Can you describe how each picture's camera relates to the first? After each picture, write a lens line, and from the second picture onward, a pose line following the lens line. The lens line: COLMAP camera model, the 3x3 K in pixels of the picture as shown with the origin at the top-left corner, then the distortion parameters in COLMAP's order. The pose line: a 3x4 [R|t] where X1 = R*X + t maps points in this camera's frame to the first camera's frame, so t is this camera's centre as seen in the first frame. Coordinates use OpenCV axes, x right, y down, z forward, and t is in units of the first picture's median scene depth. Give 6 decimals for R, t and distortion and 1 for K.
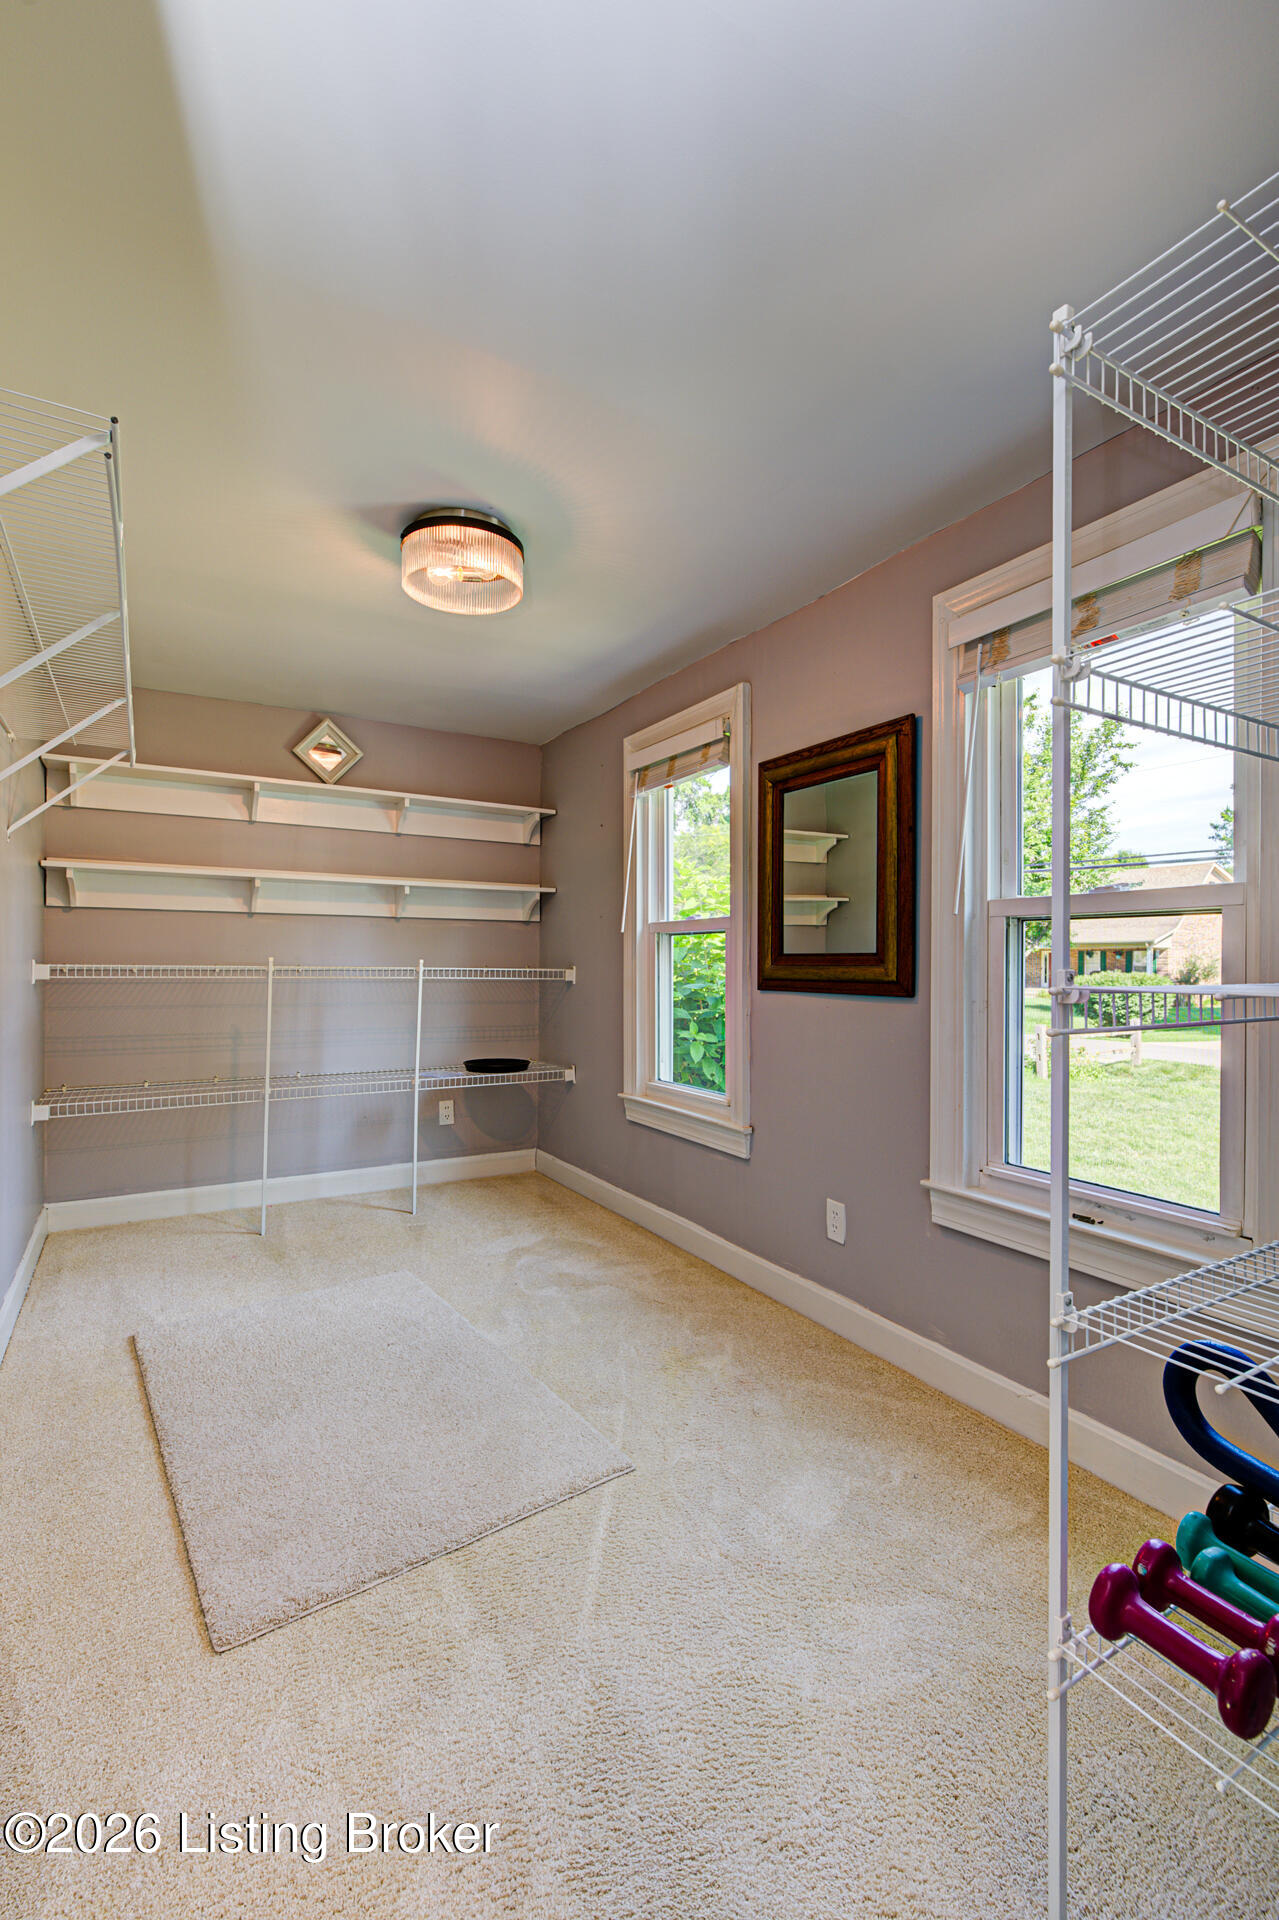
lens RADIAL K [[817.2, 0, 639.5], [0, 817.2, 960.0], [0, 0, 1]] dist [0.000650, 0.000375]
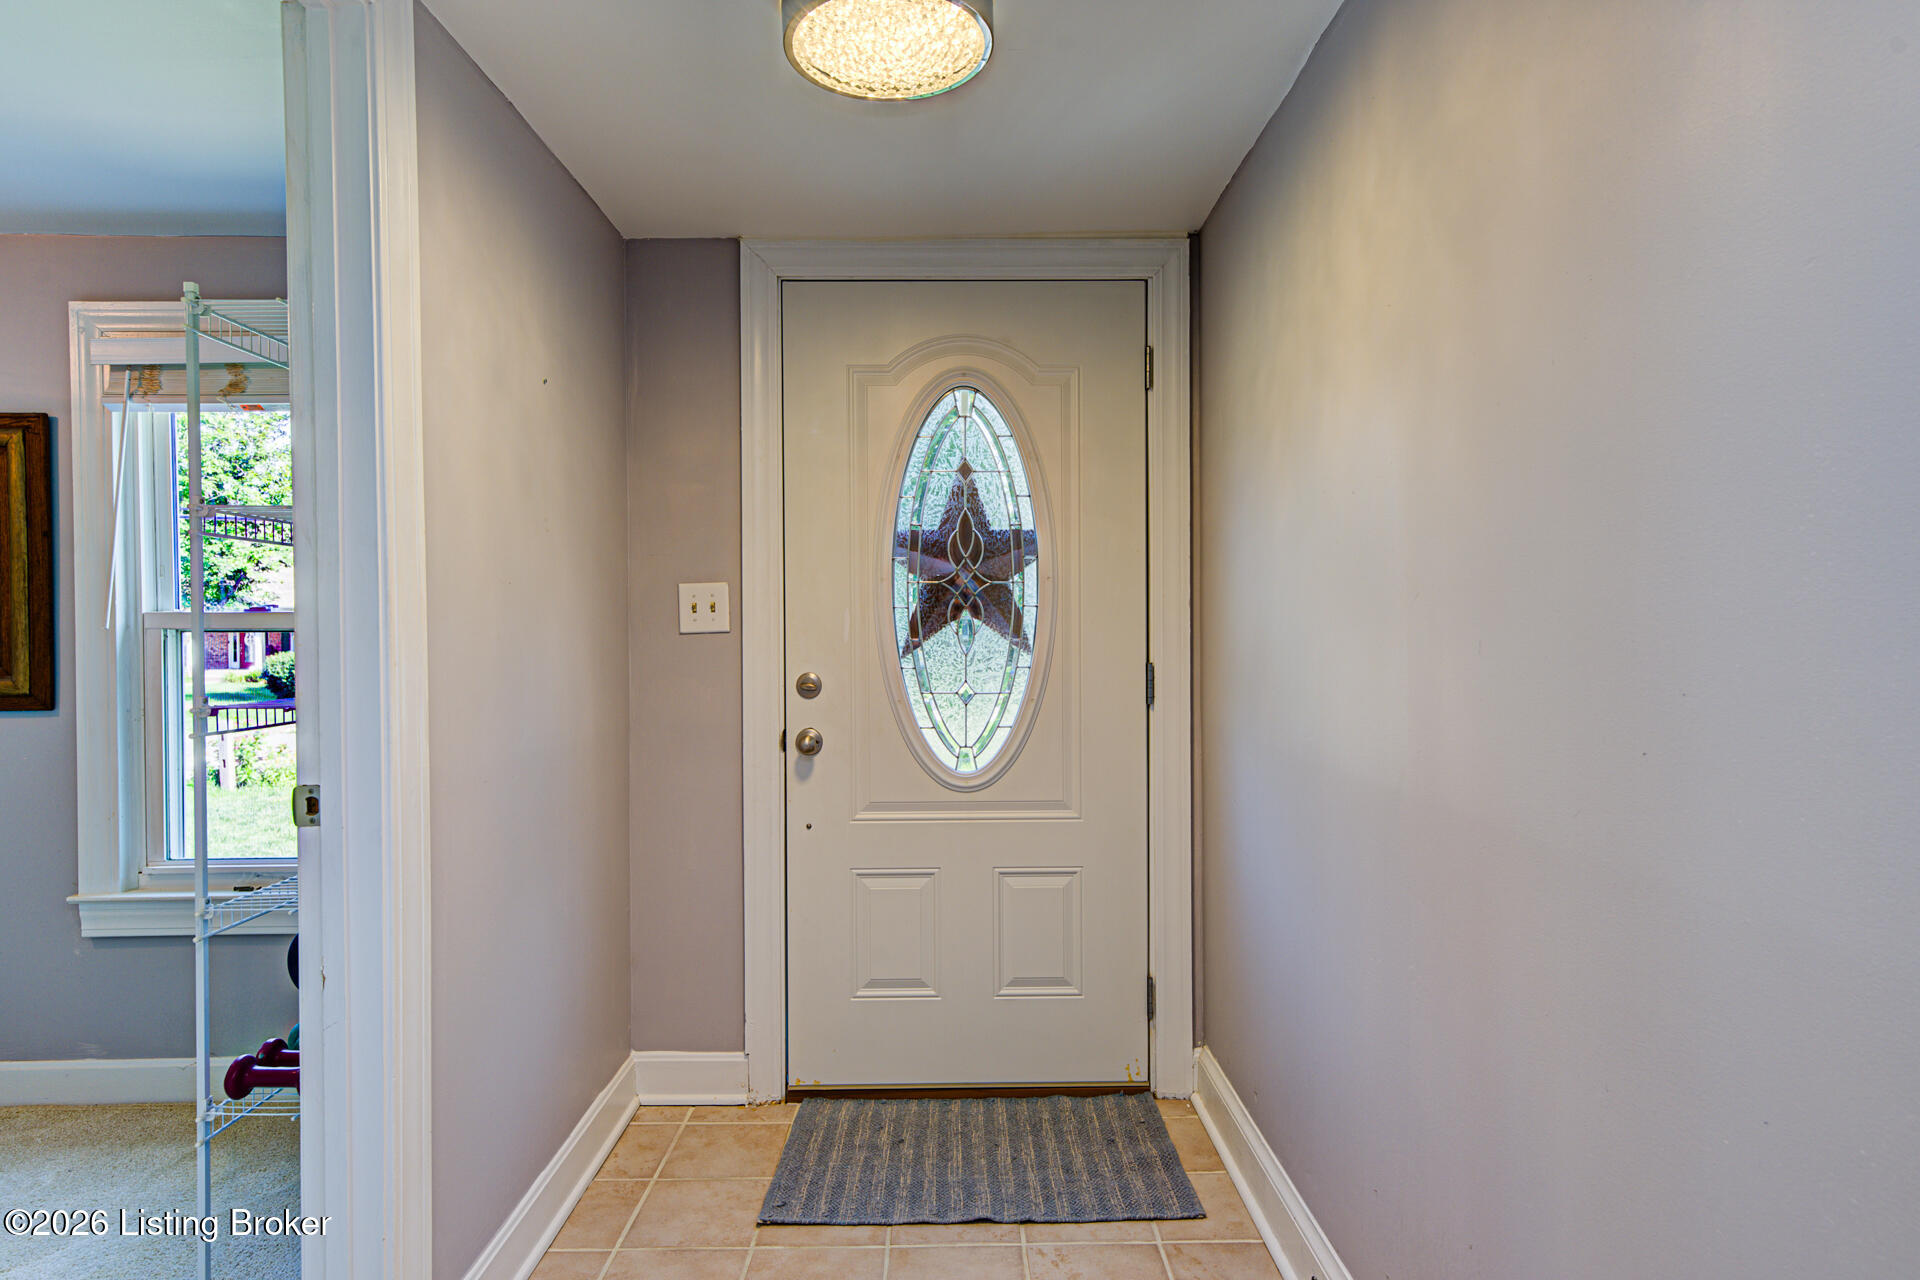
lens RADIAL K [[1066.2, 0, 960.0], [0, 1066.2, 640.0], [0, 0, 1]] dist [0.017182, 0.000447]
pose [[0.494884, -0.019478, 0.868741, -0.246857], [0.007890, 0.999808, 0.017922, -0.052858], [-0.868923, -0.002015, 0.494943, -0.573689]]
